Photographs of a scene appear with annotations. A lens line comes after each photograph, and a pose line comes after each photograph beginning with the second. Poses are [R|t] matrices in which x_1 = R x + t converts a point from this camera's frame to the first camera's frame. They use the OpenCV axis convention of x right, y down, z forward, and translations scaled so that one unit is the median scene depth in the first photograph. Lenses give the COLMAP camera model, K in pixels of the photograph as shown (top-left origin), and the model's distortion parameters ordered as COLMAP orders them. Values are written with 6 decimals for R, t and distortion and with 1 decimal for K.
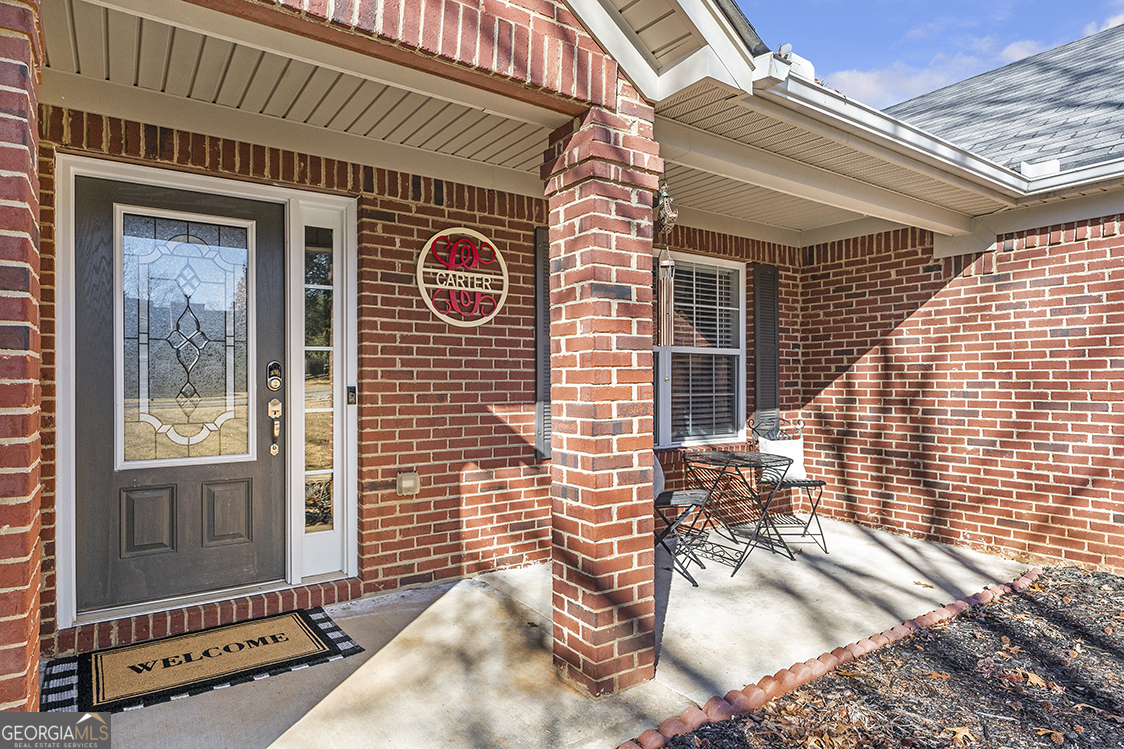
lens RADIAL K [[641.2, 0, 568.3], [0, 641.2, 381.1], [0, 0, 1]] dist [-0.008755, 0.001492]
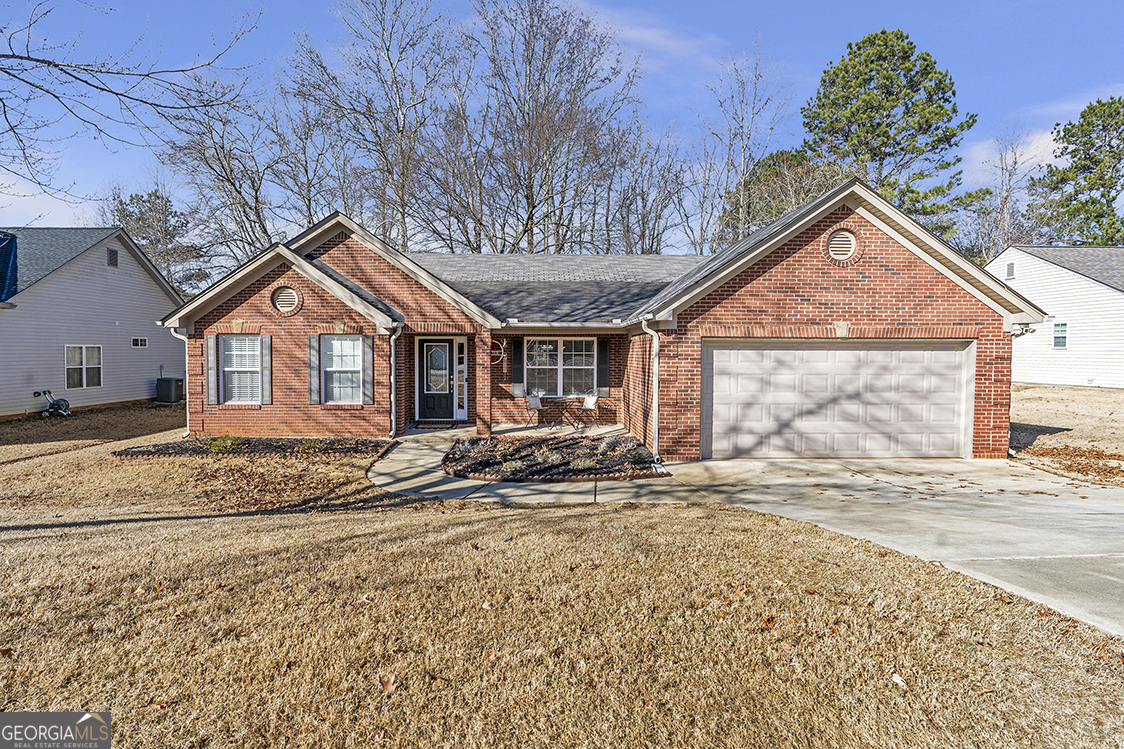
lens RADIAL K [[574.0, 0, 545.4], [0, 574.0, 368.6], [0, 0, 1]] dist [-0.012480, 0.005056]
pose [[0.826301, 0.021968, -0.562799, 2.254756], [-0.003892, 0.999438, 0.033297, -0.182517], [0.563215, -0.025323, 0.825923, -1.908785]]
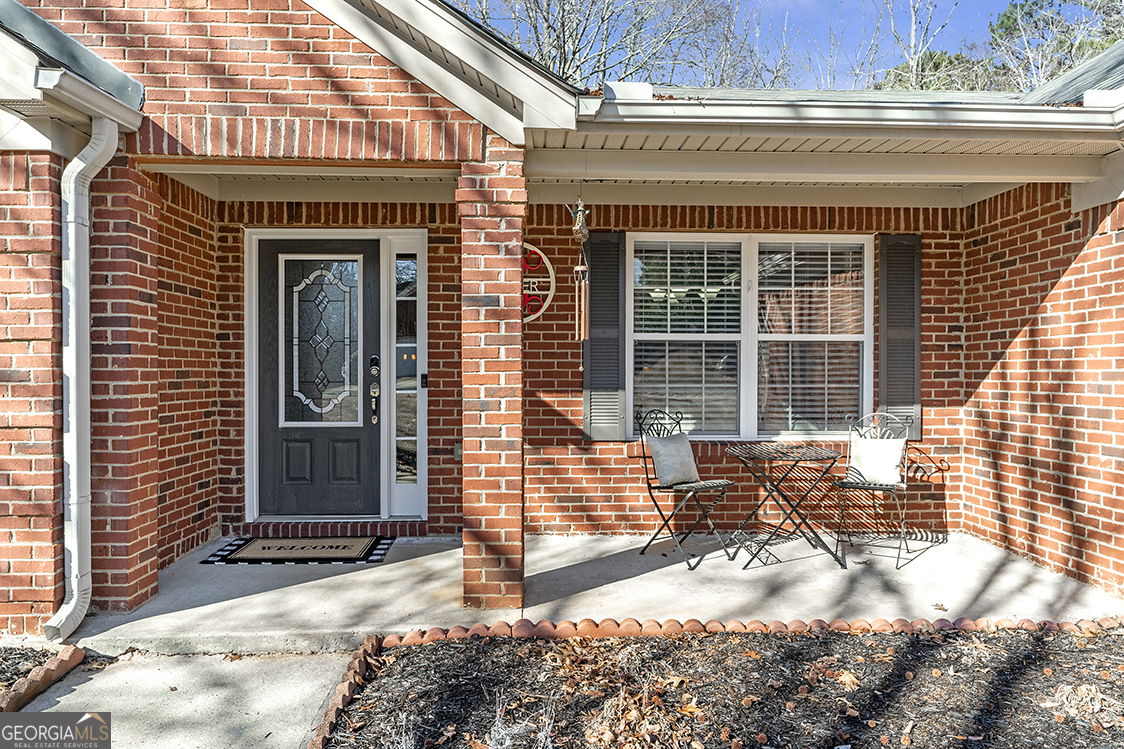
lens RADIAL K [[769.2, 0, 562.5], [0, 769.2, 380.6], [0, 0, 1]] dist [-0.007876, -0.000427]
pose [[0.836655, 0.009040, -0.547655, 0.703171], [-0.002488, 0.999916, 0.012704, 0.001237], [0.547724, -0.009267, 0.836608, -0.143350]]
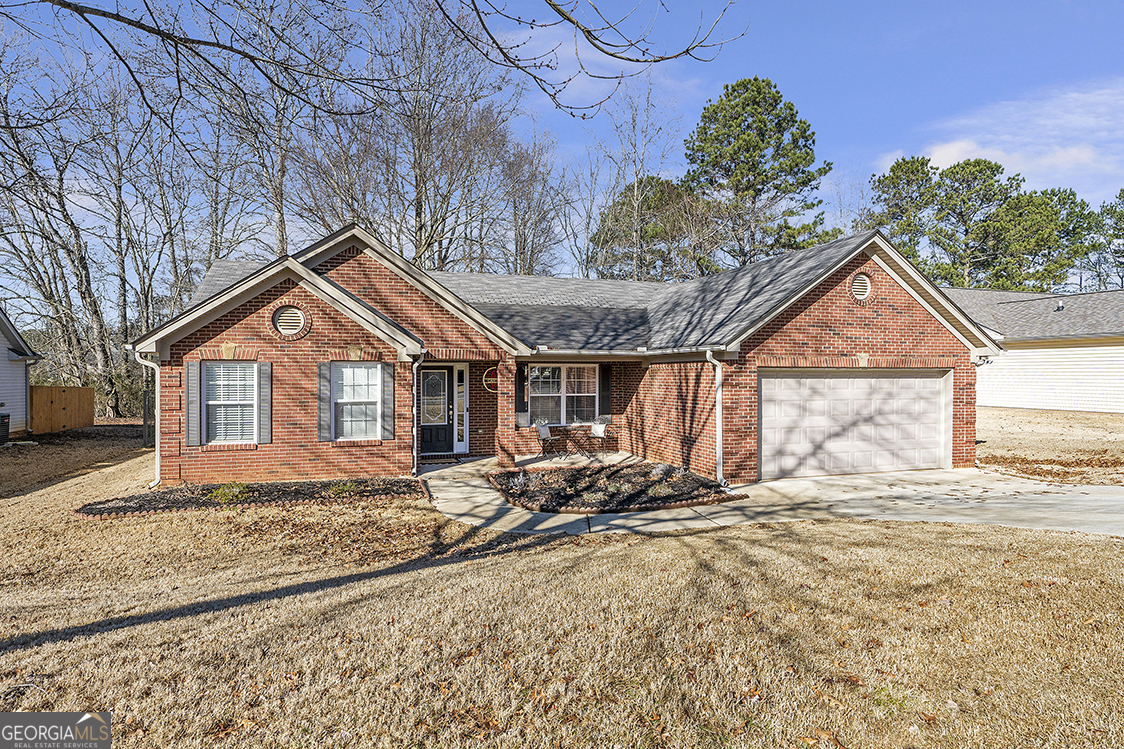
lens RADIAL K [[624.5, 0, 553.9], [0, 624.5, 371.9], [0, 0, 1]] dist [-0.008159, -0.001845]
pose [[0.952930, 0.003815, -0.303168, 1.353105], [-0.003516, 0.999993, 0.001534, -0.218684], [0.303171, -0.000396, 0.952936, -2.564681]]
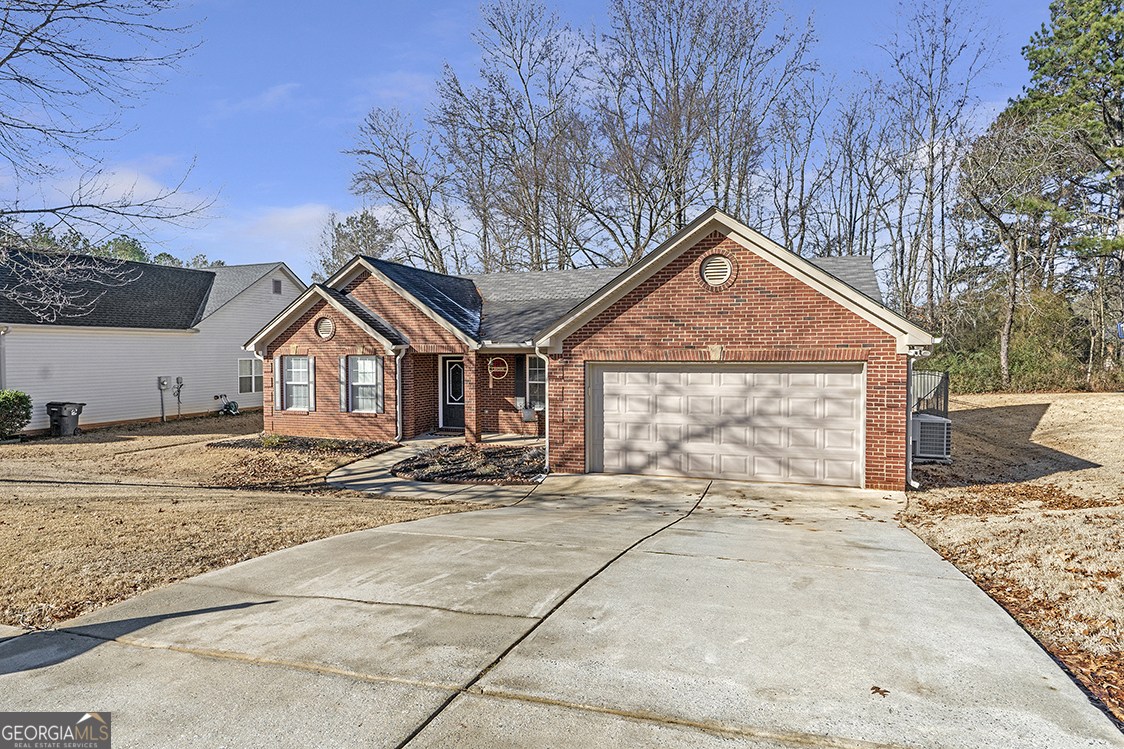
lens RADIAL K [[641.2, 0, 563.8], [0, 641.2, 365.8], [0, 0, 1]] dist [-0.008755, 0.001492]
pose [[0.576216, 0.018189, -0.817095, 3.902383], [0.004339, 0.999670, 0.025313, -0.298101], [0.817286, -0.018131, 0.575947, -1.275793]]
